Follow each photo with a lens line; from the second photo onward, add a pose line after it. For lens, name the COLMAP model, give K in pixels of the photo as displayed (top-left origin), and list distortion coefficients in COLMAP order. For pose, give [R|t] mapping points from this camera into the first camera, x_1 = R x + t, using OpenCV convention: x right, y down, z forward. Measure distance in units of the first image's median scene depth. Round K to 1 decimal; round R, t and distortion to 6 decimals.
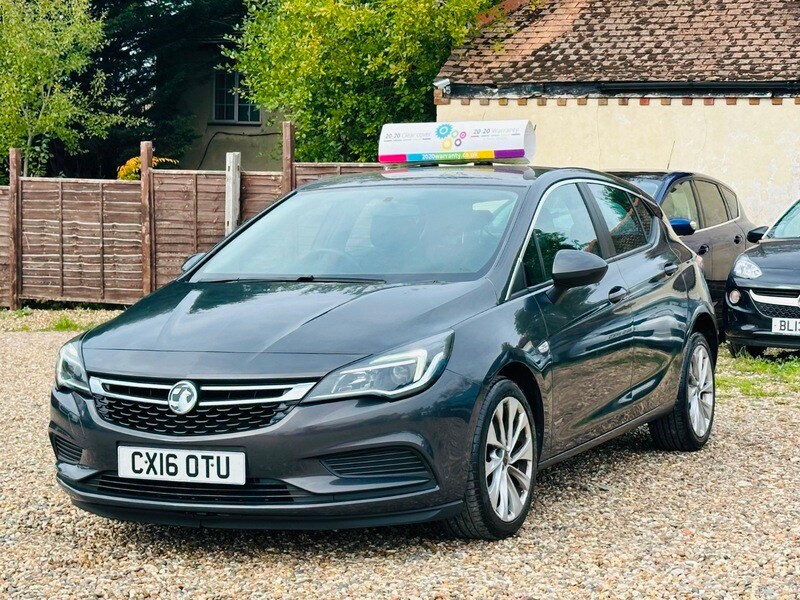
lens RADIAL K [[1726.2, 0, 423.7], [0, 1726.2, 300.0], [0, 0, 1]] dist [0.084265, 0.050289]
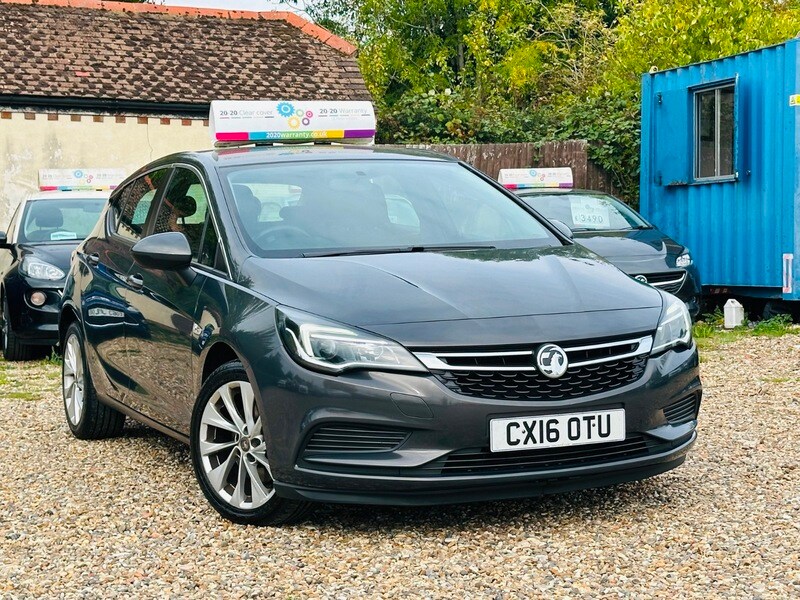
lens RADIAL K [[1629.9, 0, 420.6], [0, 1629.9, 299.3], [0, 0, 1]] dist [0.051256, 0.358887]
pose [[0.674758, -0.043671, 0.736746, -0.753773], [0.057122, 0.998344, 0.006861, 0.010005], [-0.735825, 0.037455, 0.676135, 0.380832]]
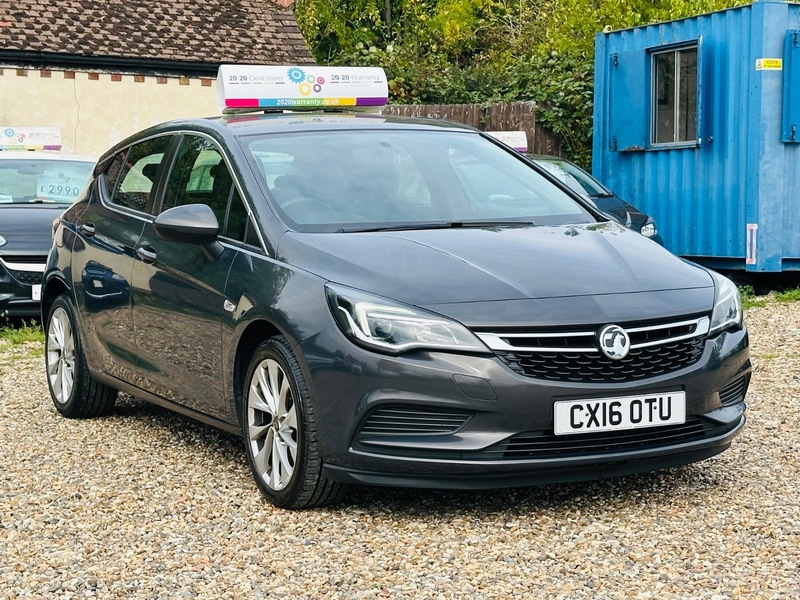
lens RADIAL K [[1726.2, 0, 423.7], [0, 1726.2, 300.0], [0, 0, 1]] dist [0.084265, 0.050289]
pose [[0.628655, -0.055509, 0.775701, -0.823128], [0.049885, 0.998274, 0.031008, -0.001191], [-0.776083, 0.019202, 0.630338, 0.422534]]
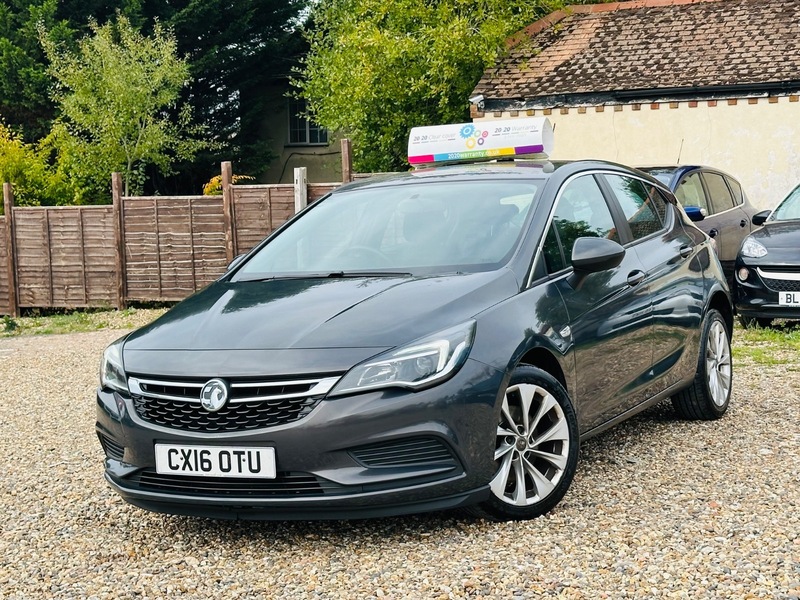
lens RADIAL K [[1410.8, 0, 400.3], [0, 1410.8, 288.7], [0, 0, 1]] dist [0.087742, 0.080537]
pose [[0.997666, -0.040003, -0.055334, 0.017711], [0.040023, 0.999198, -0.000736, -0.001537], [0.055319, -0.001480, 0.998468, 0.146242]]
